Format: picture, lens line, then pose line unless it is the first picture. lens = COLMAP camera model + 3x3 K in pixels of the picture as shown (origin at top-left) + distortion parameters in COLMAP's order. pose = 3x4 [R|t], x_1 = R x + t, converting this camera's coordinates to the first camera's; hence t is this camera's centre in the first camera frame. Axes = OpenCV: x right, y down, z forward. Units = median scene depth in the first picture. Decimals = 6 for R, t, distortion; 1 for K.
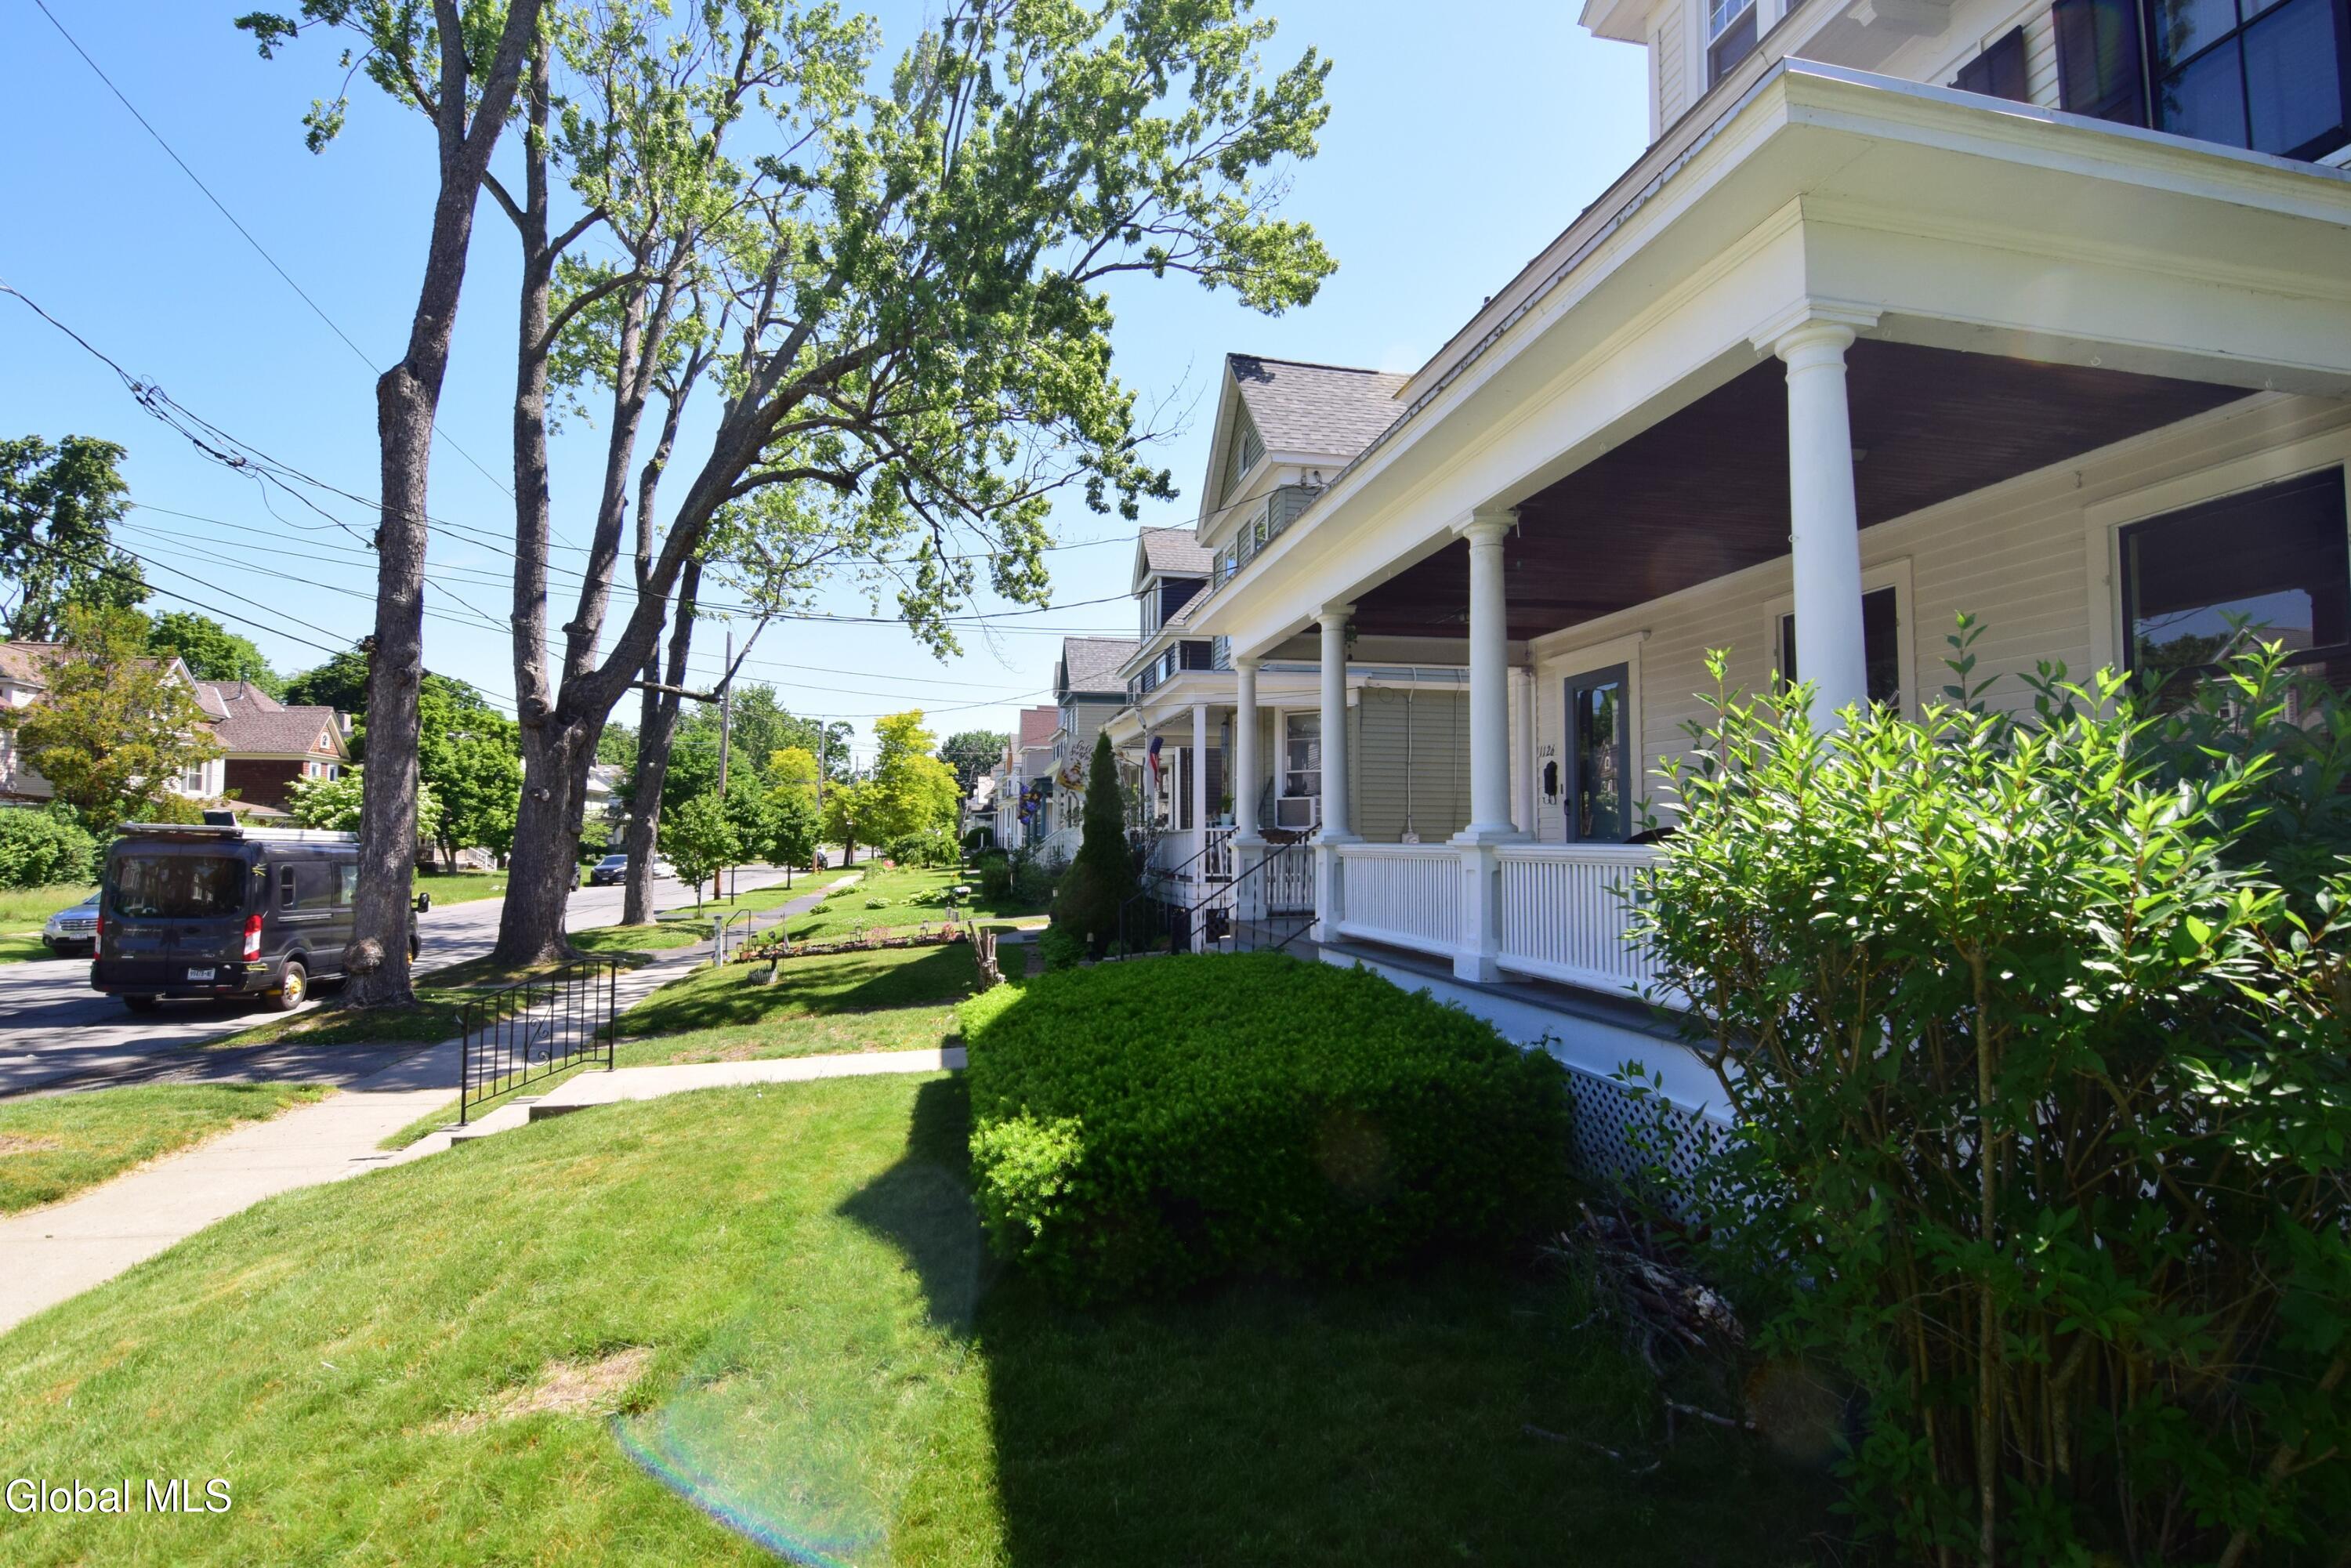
lens RADIAL K [[1136.3, 0, 1173.5], [0, 1136.3, 784.6], [0, 0, 1]] dist [-0.009865, -0.007823]
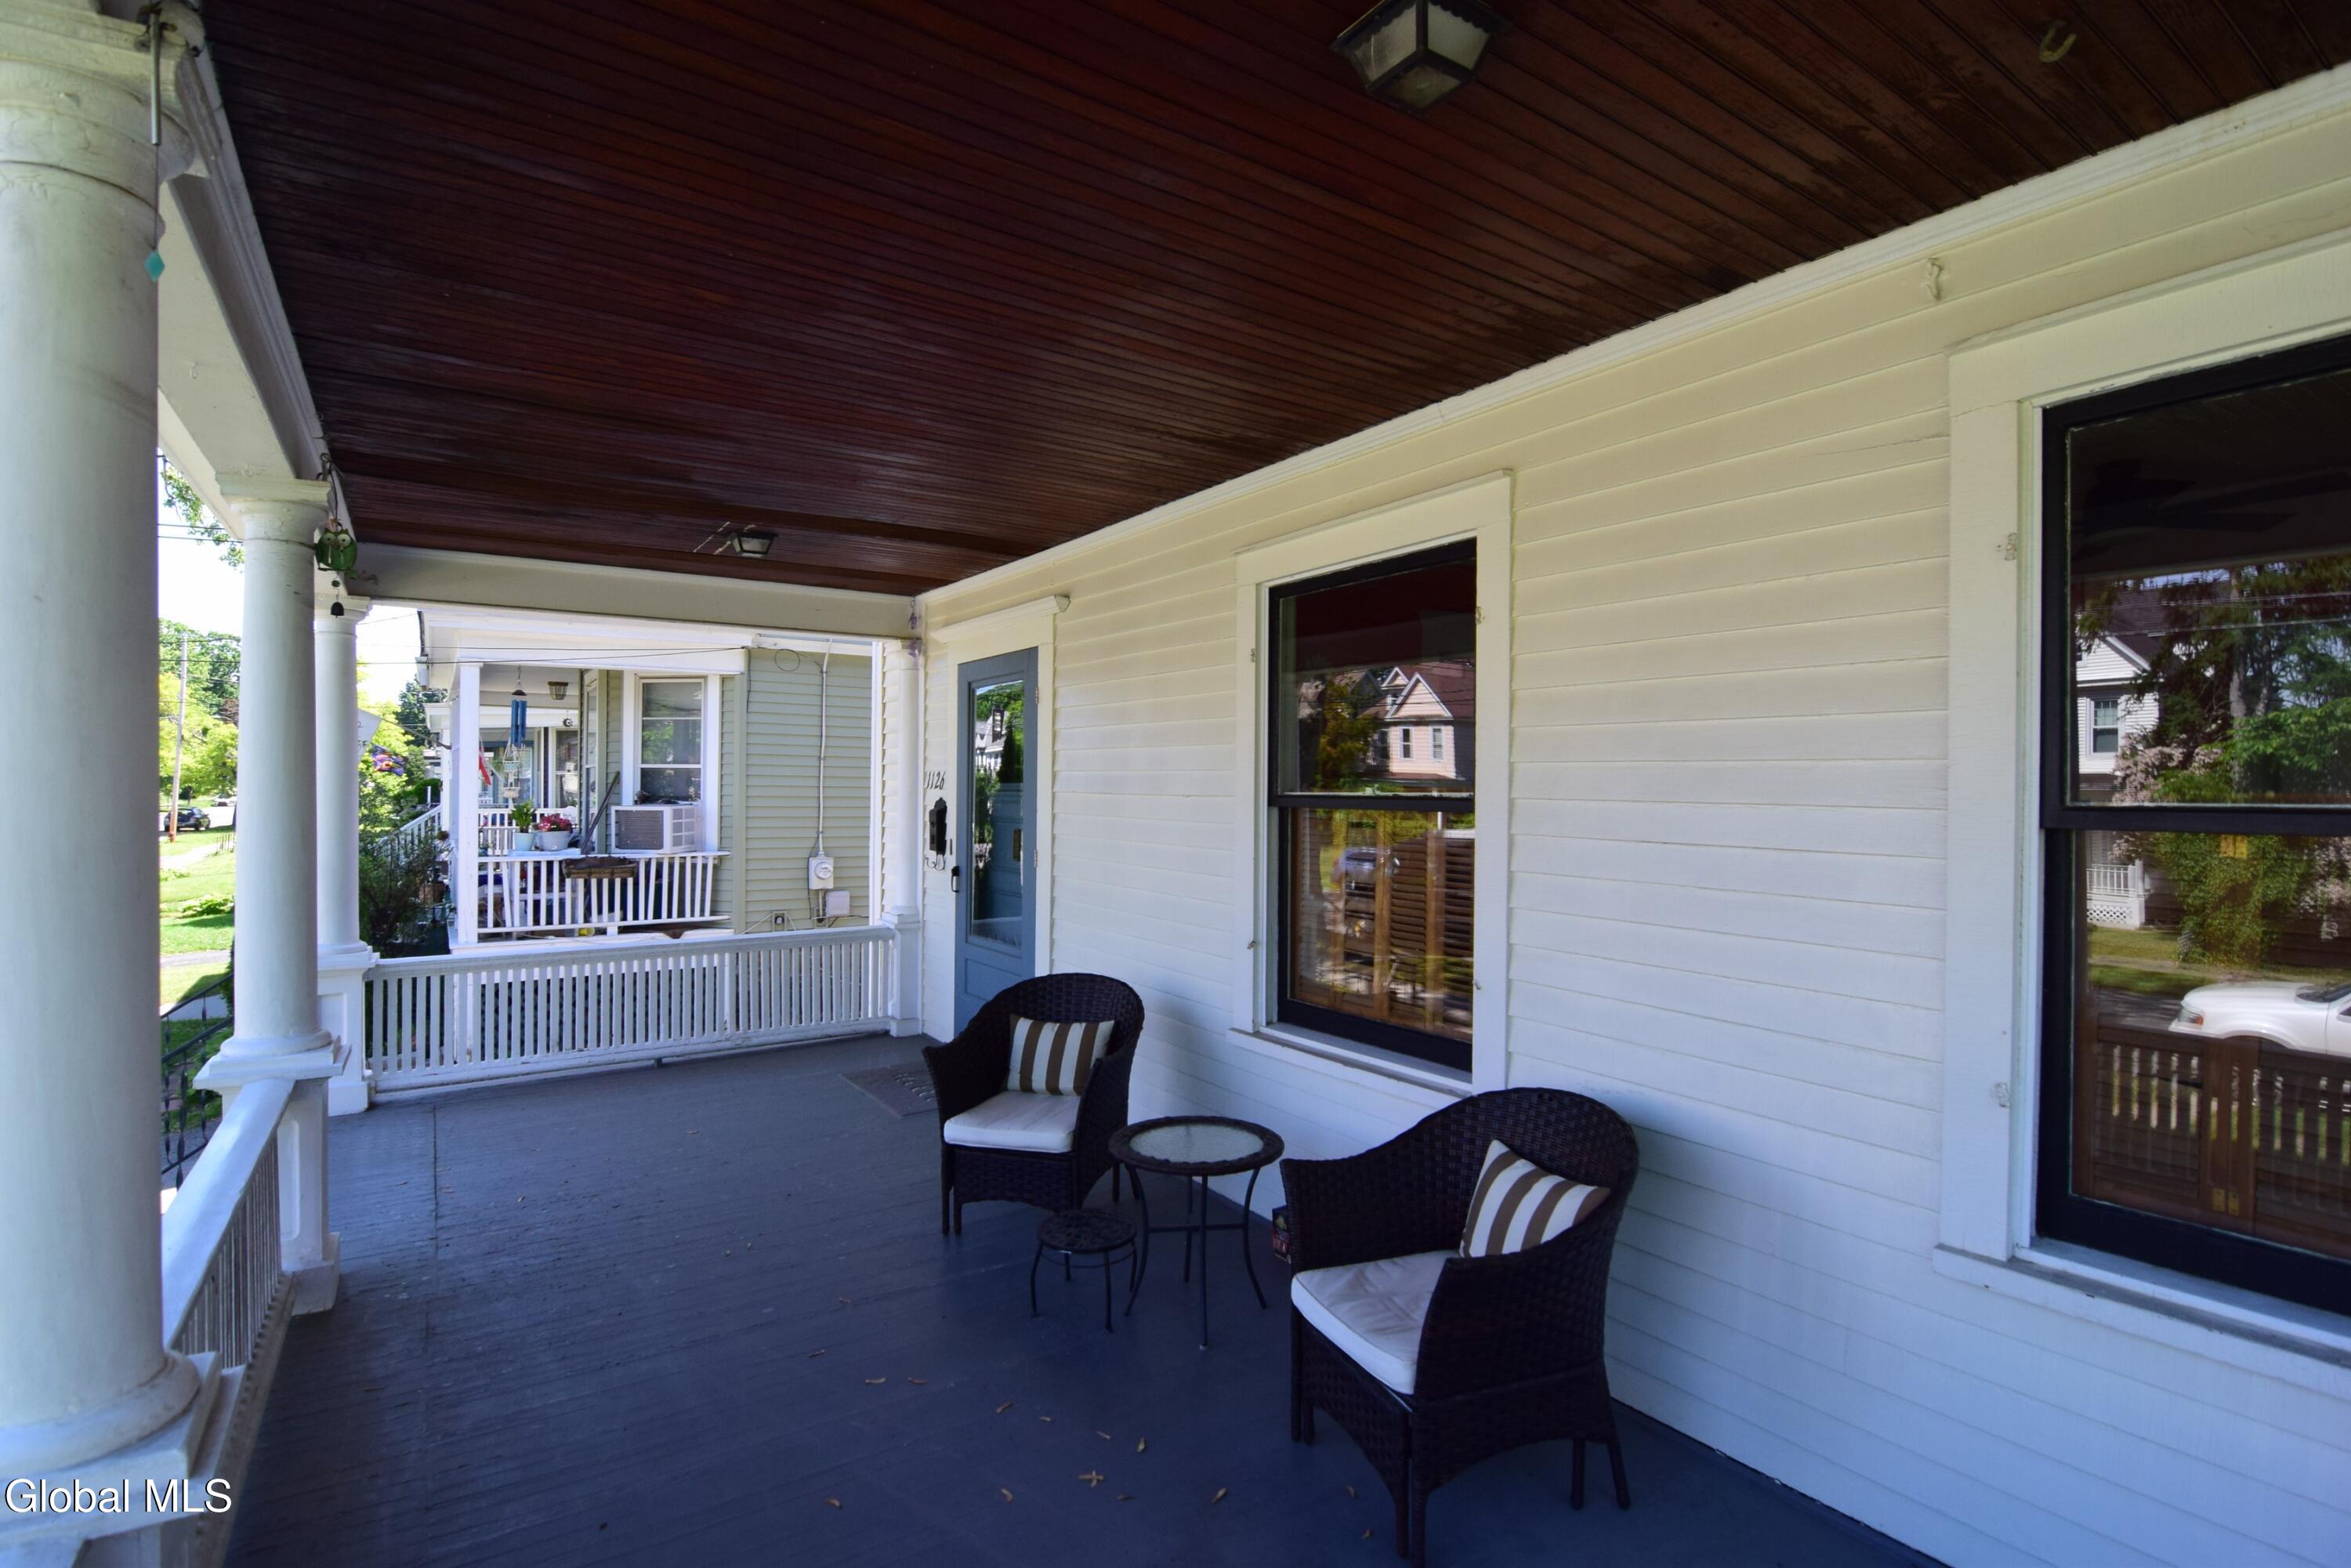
lens RADIAL K [[1136.3, 0, 1173.5], [0, 1136.3, 784.6], [0, 0, 1]] dist [-0.009865, -0.007823]
pose [[0.929245, 0.005905, 0.369418, 0.359246], [-0.023976, 0.998728, 0.044347, -0.093425], [-0.368686, -0.050067, 0.928204, 0.621624]]
